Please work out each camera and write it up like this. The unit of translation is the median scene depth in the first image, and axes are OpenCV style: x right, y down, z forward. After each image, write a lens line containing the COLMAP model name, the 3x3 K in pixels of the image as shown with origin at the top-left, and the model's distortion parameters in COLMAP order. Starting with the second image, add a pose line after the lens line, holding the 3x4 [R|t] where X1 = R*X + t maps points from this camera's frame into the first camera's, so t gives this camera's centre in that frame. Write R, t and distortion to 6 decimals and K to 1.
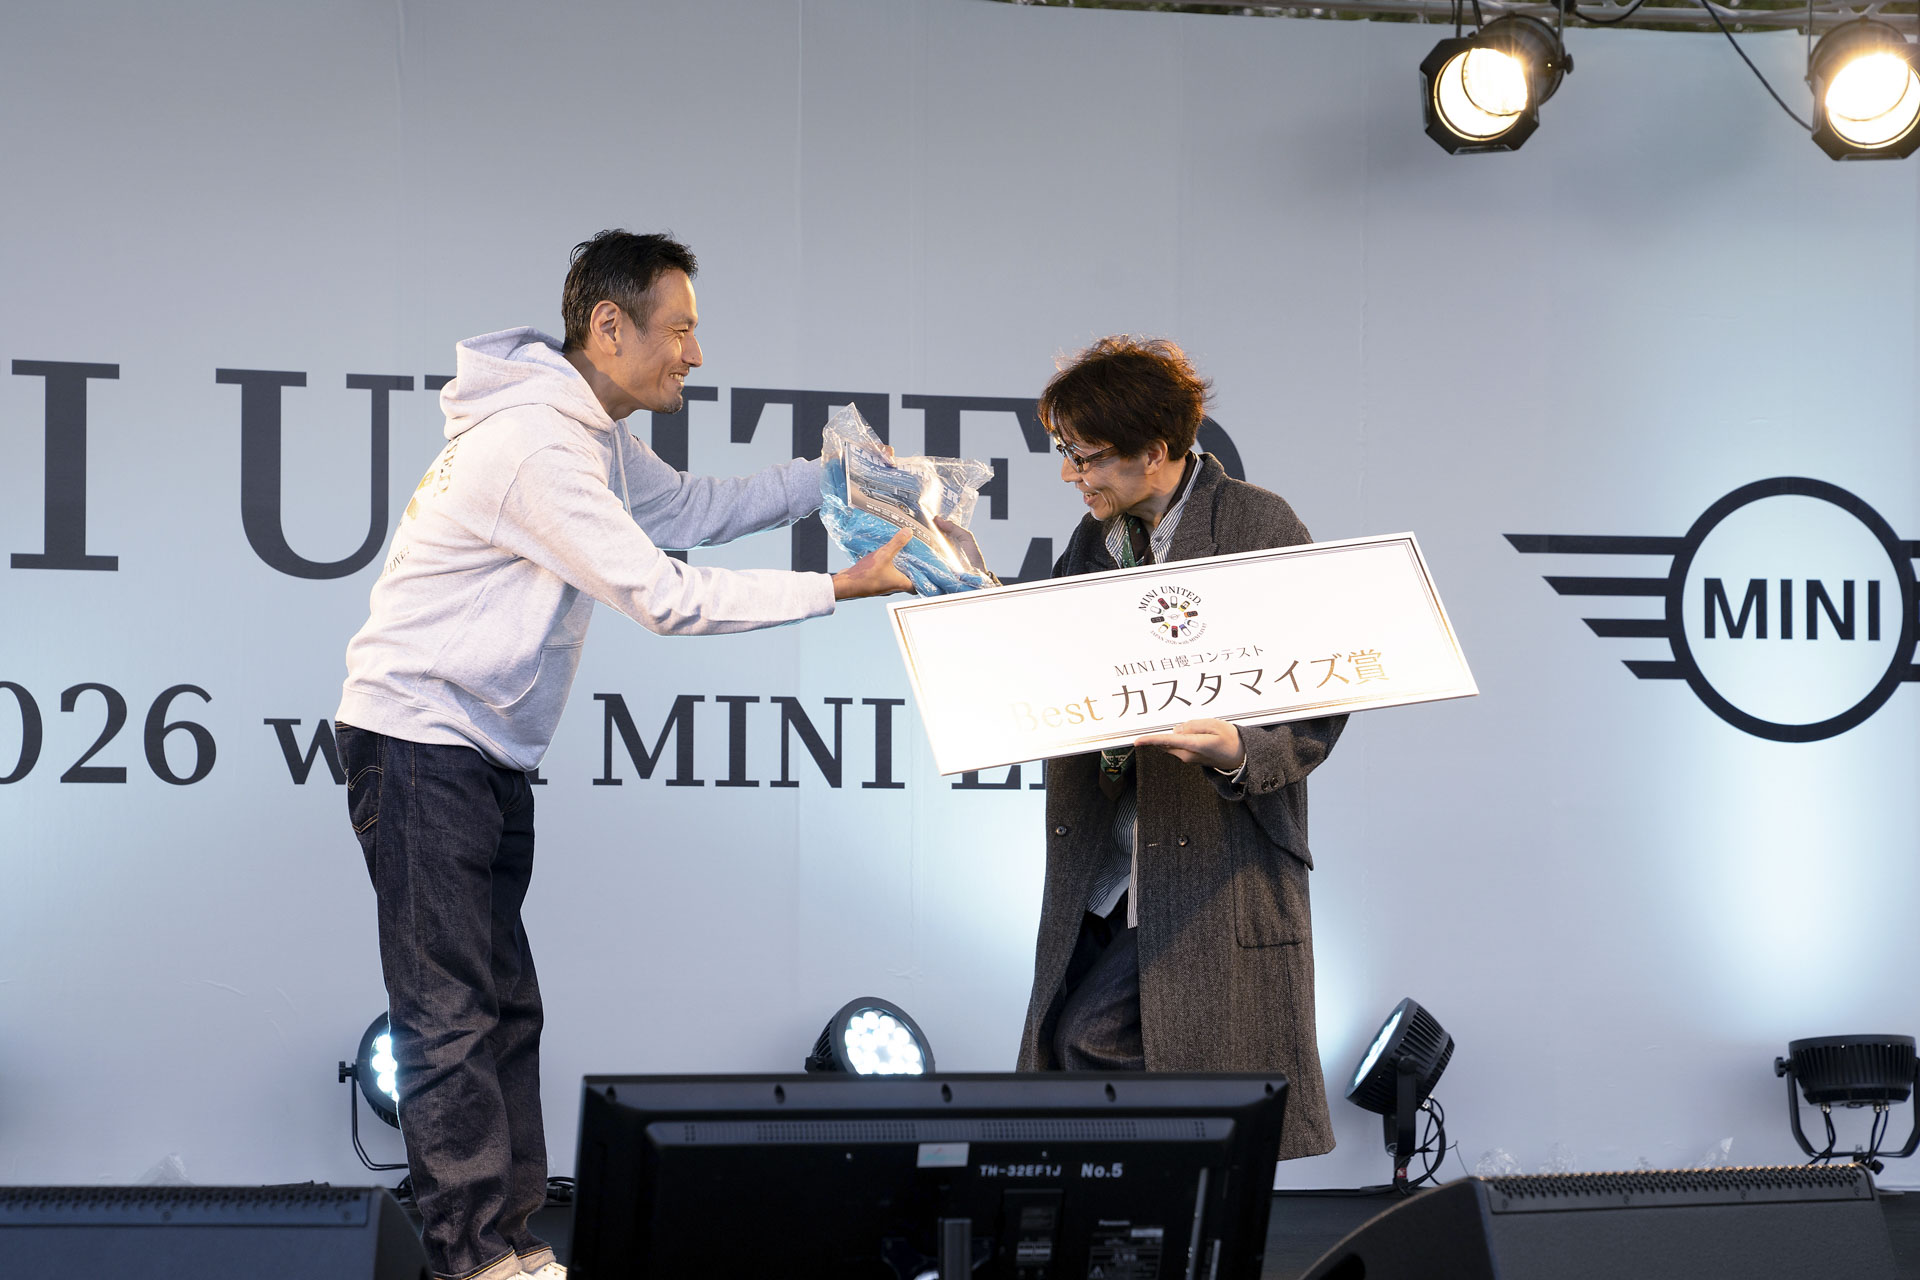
lens RADIAL K [[3901.6, 0, 868.3], [0, 3901.6, 693.4], [0, 0, 1]] dist [0.298780, 0.479983]
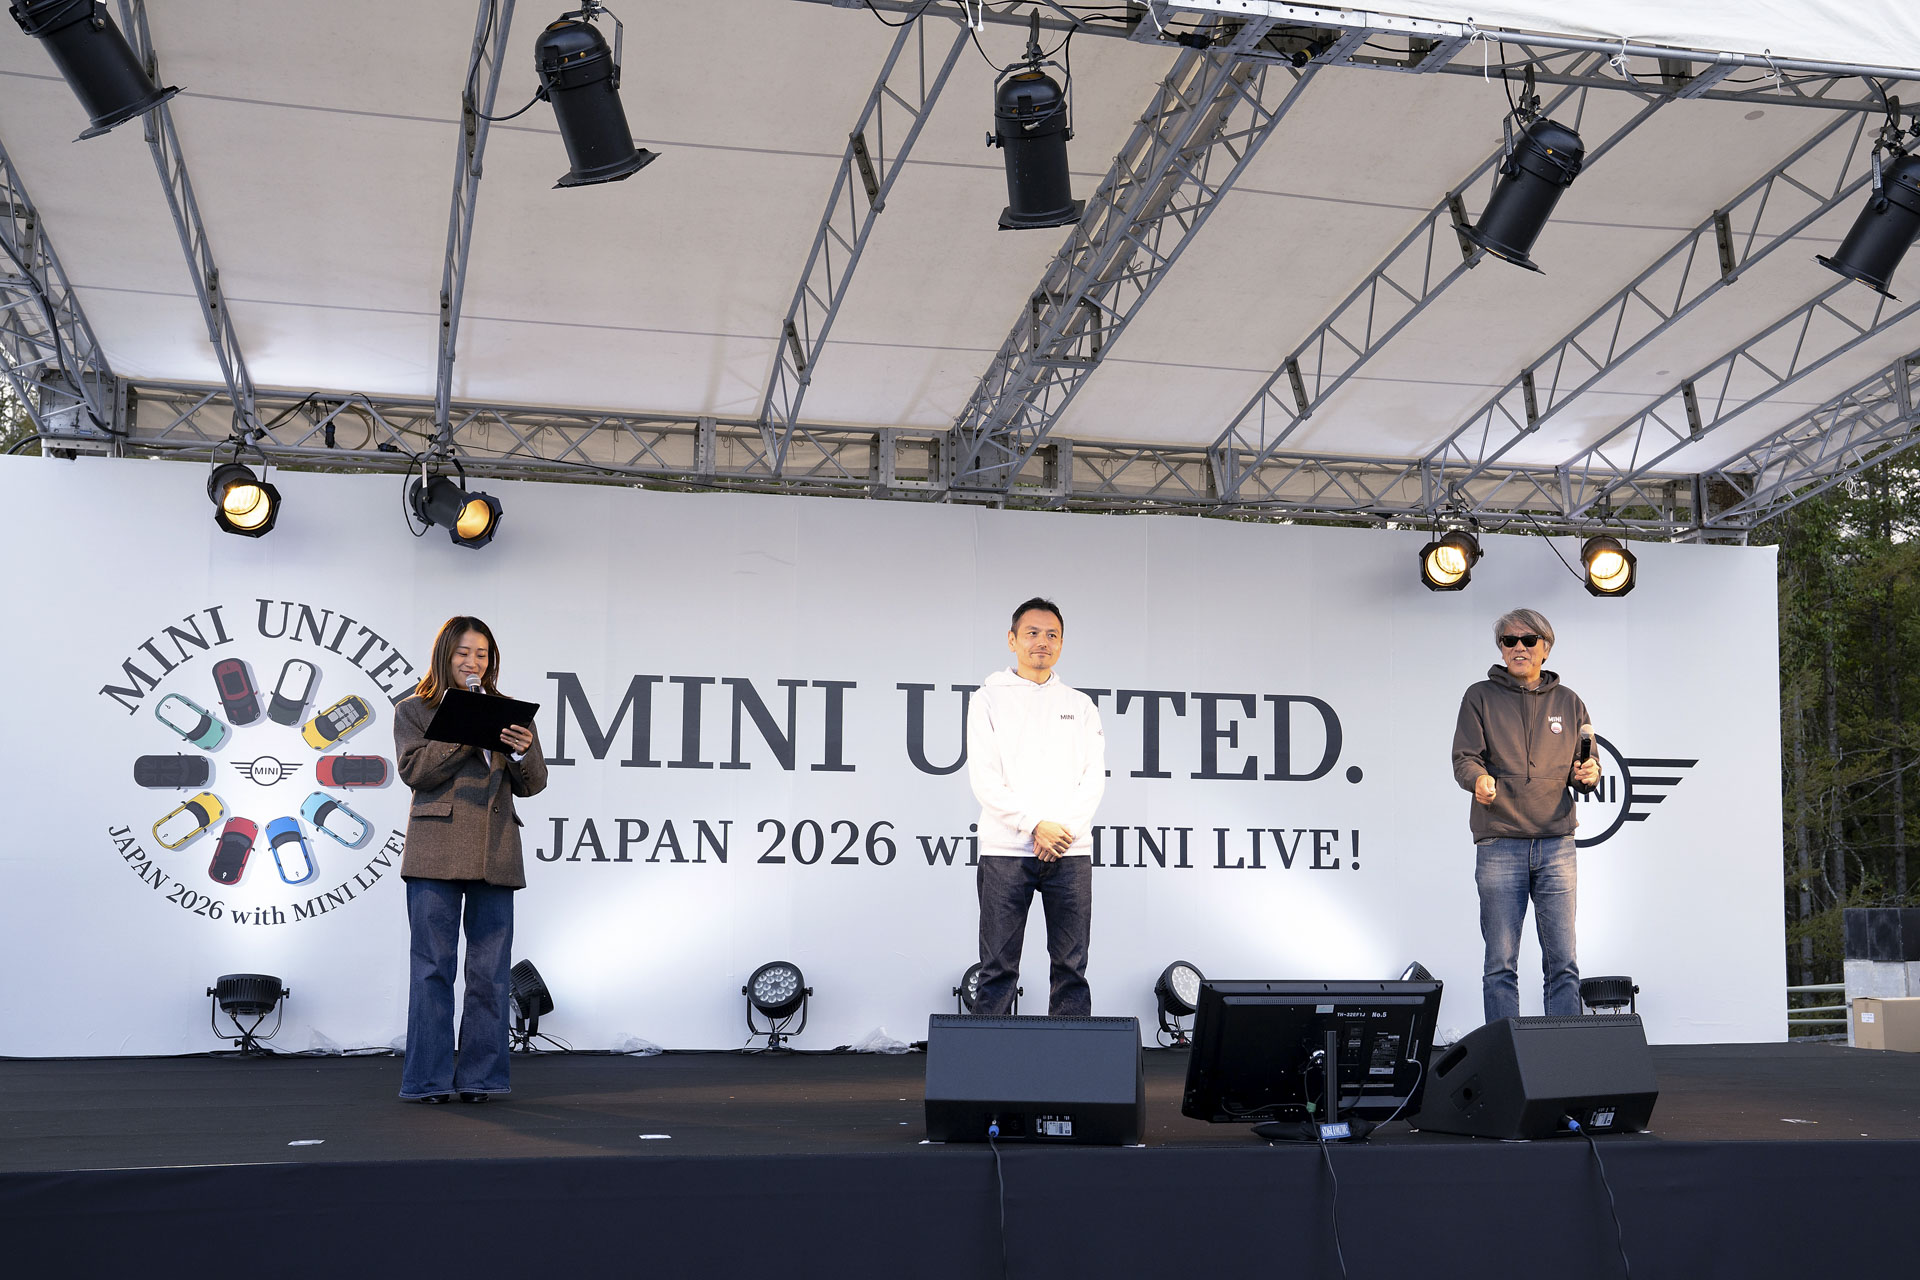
lens RADIAL K [[2173.6, 0, 1037.1], [0, 2173.6, 708.0], [0, 0, 1]] dist [-0.013581, 0.184338]
pose [[0.999985, 0.003968, 0.003763, -0.086838], [-0.003804, 0.999083, -0.042649, -0.014054], [-0.003929, 0.042634, 0.999083, -0.256316]]
